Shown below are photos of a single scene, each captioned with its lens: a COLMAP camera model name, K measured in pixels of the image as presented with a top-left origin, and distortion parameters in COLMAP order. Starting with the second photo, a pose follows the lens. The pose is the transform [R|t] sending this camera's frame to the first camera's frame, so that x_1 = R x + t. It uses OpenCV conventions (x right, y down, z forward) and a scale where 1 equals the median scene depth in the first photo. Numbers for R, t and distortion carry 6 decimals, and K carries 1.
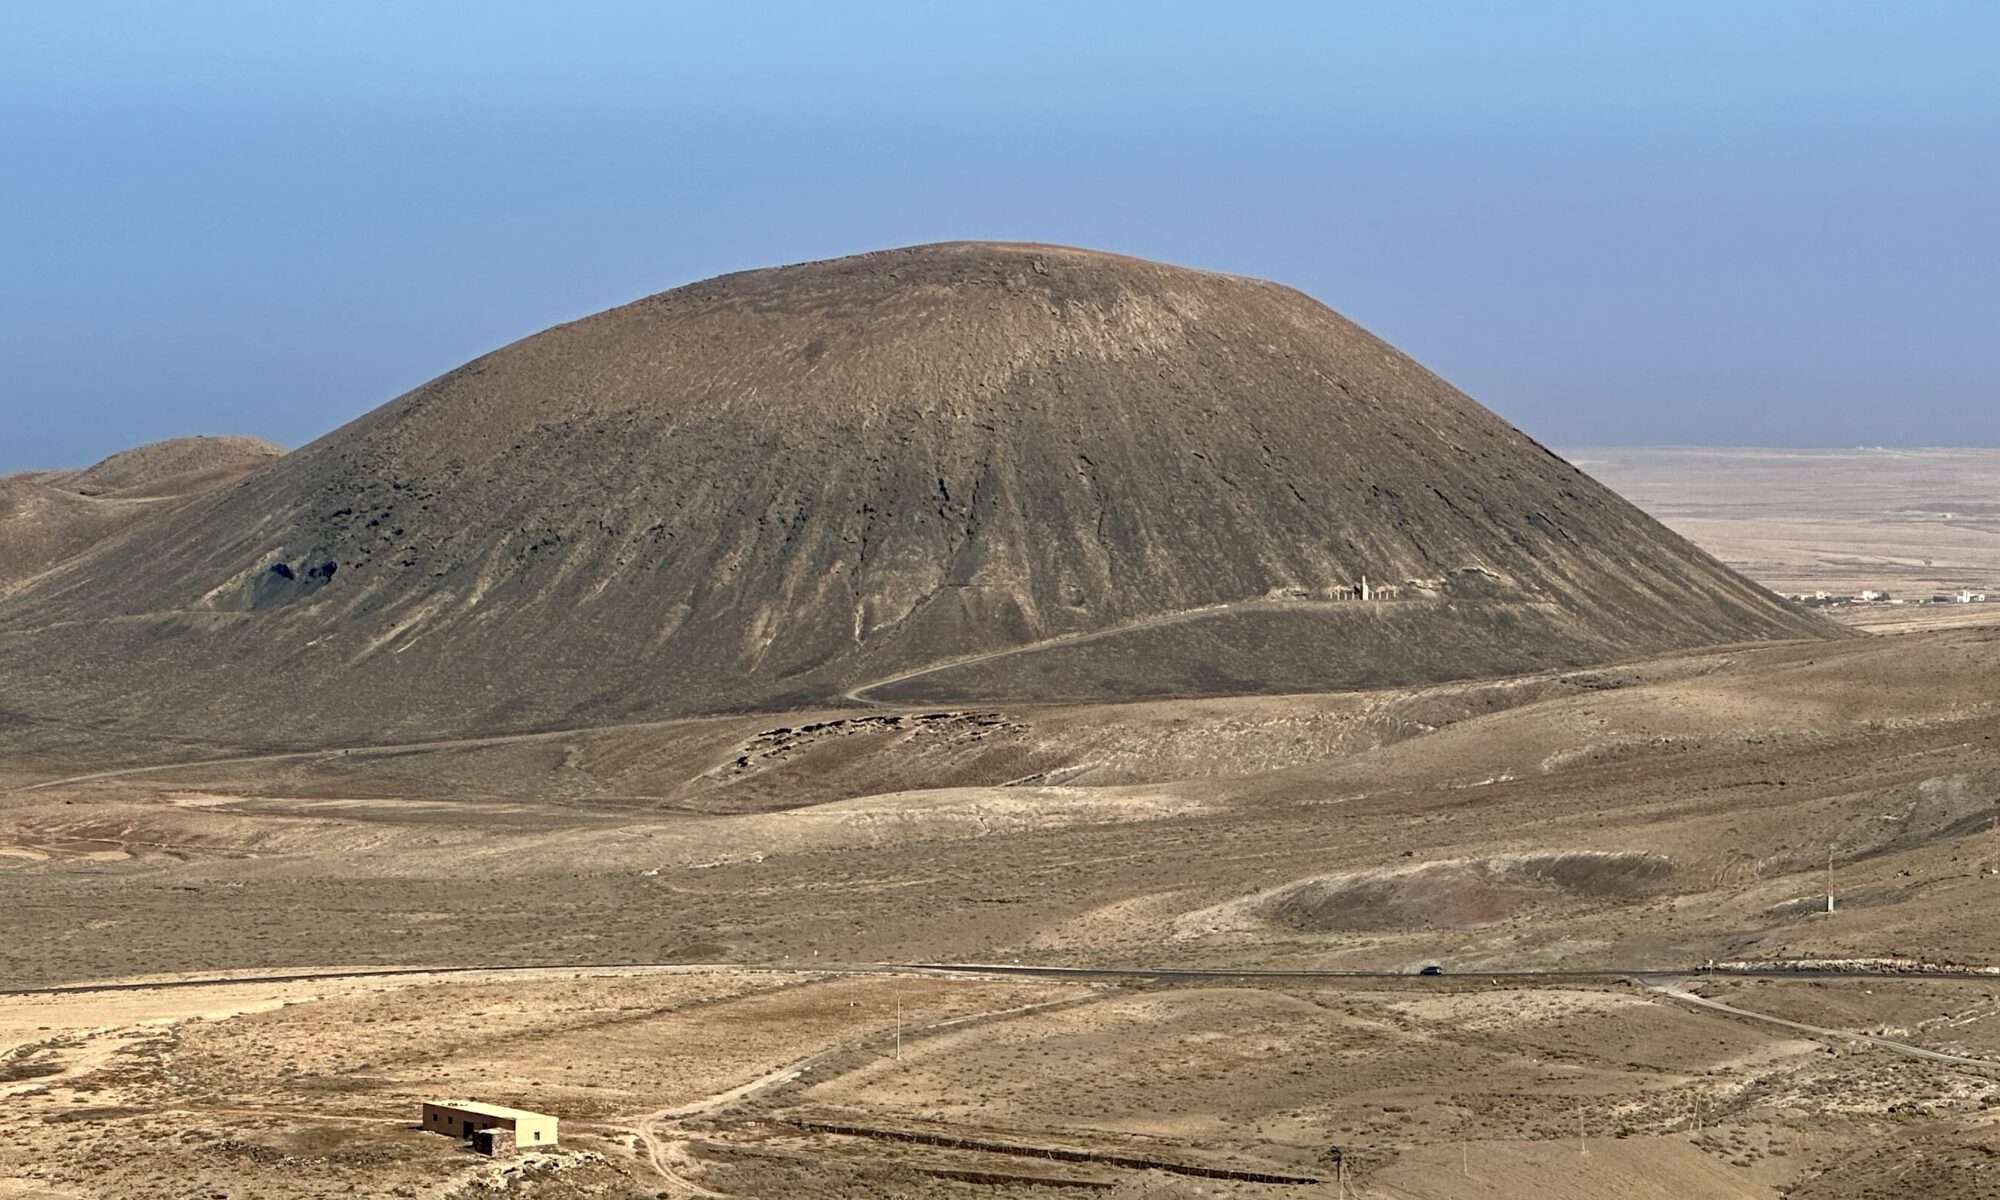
lens RADIAL K [[6105.1, 0, 1000.0], [0, 6105.1, 600.0], [0, 0, 1]] dist [-0.586168, 14.953421]
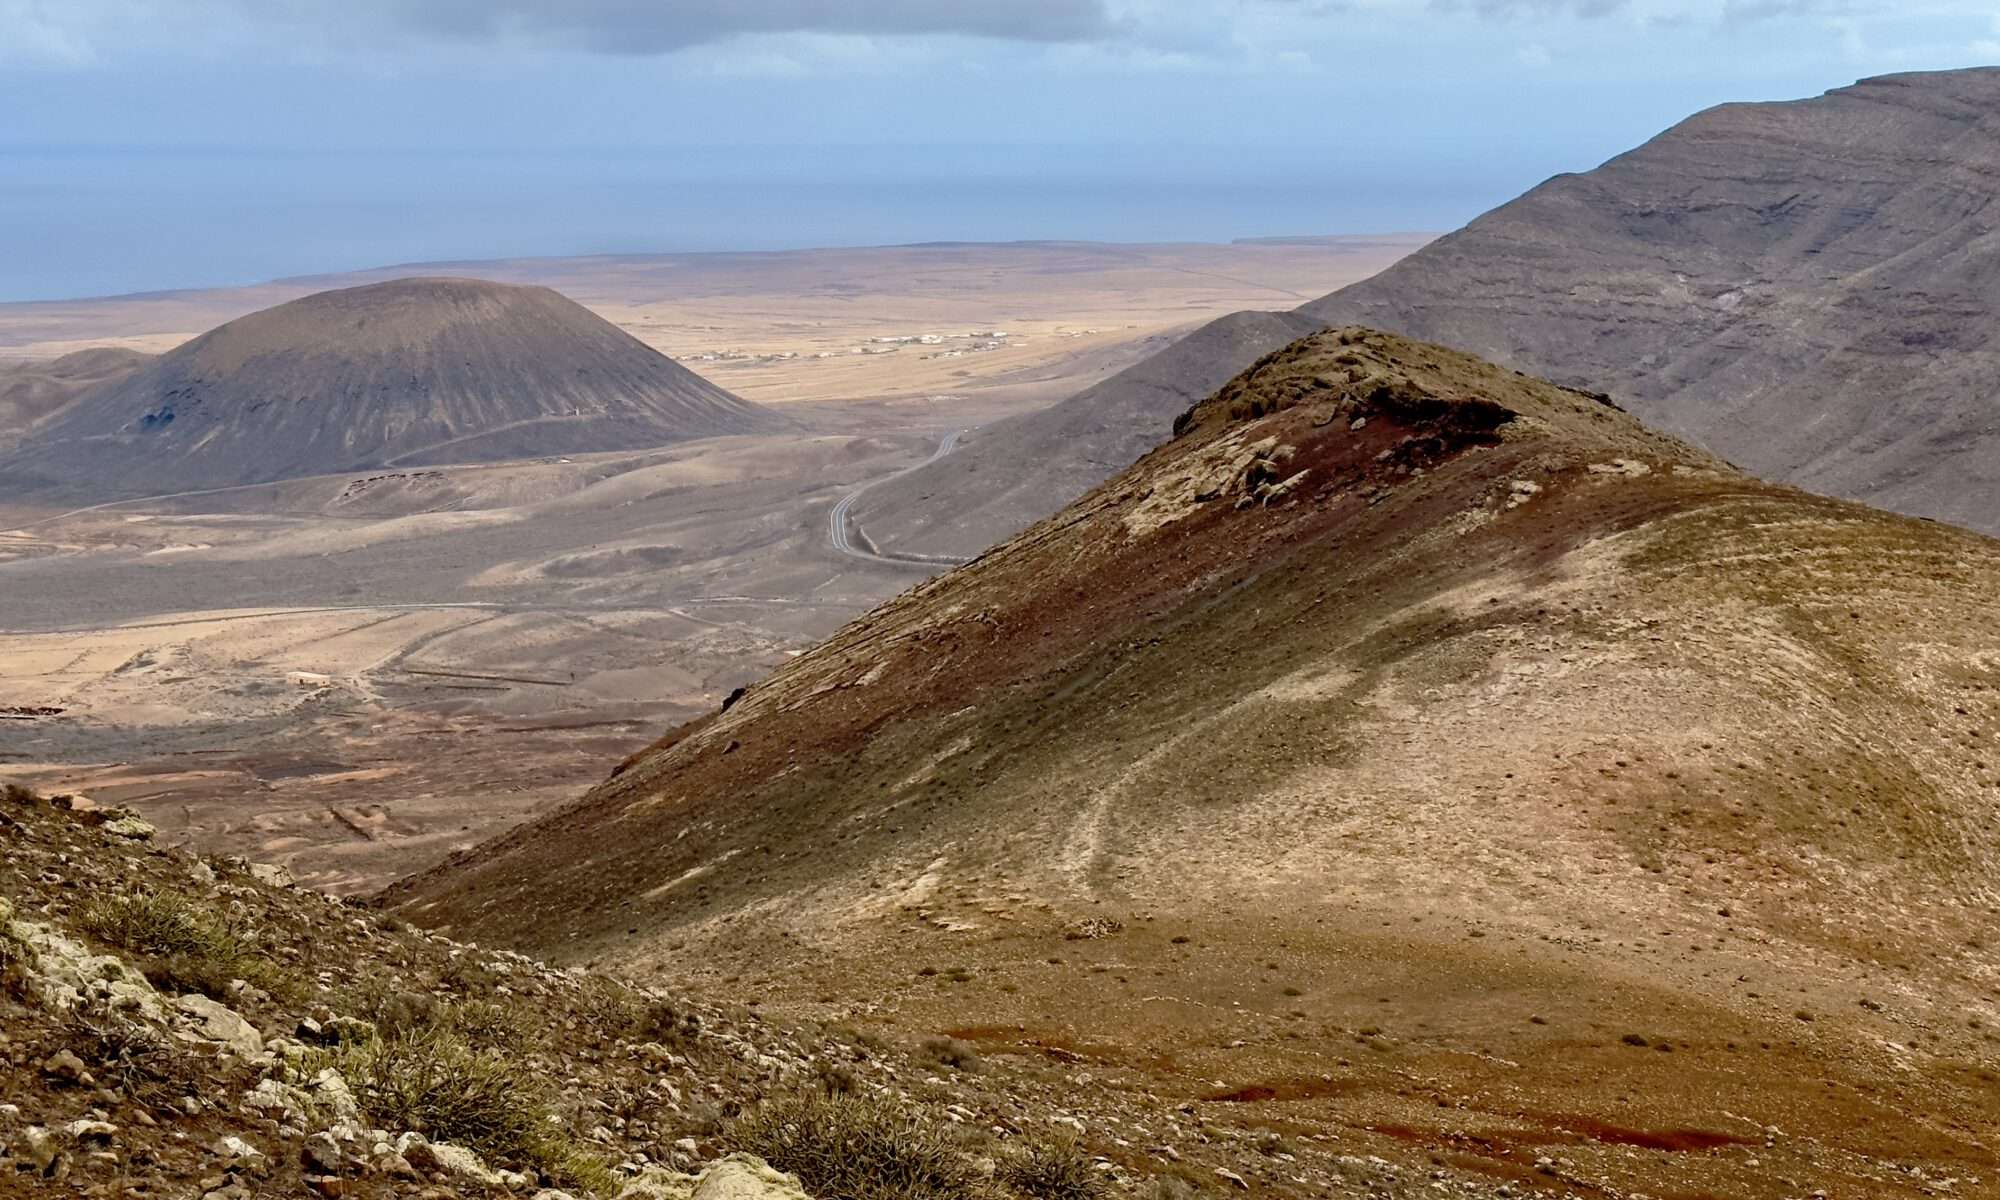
lens RADIAL K [[2479.9, 0, 1000.0], [0, 2479.9, 600.0], [0, 0, 1]] dist [0.030750, 0.066124]
pose [[0.974156, -0.048391, 0.220632, -0.005792], [0.026452, 0.994501, 0.101327, -0.032053], [-0.224323, -0.092872, 0.970079, -0.147343]]
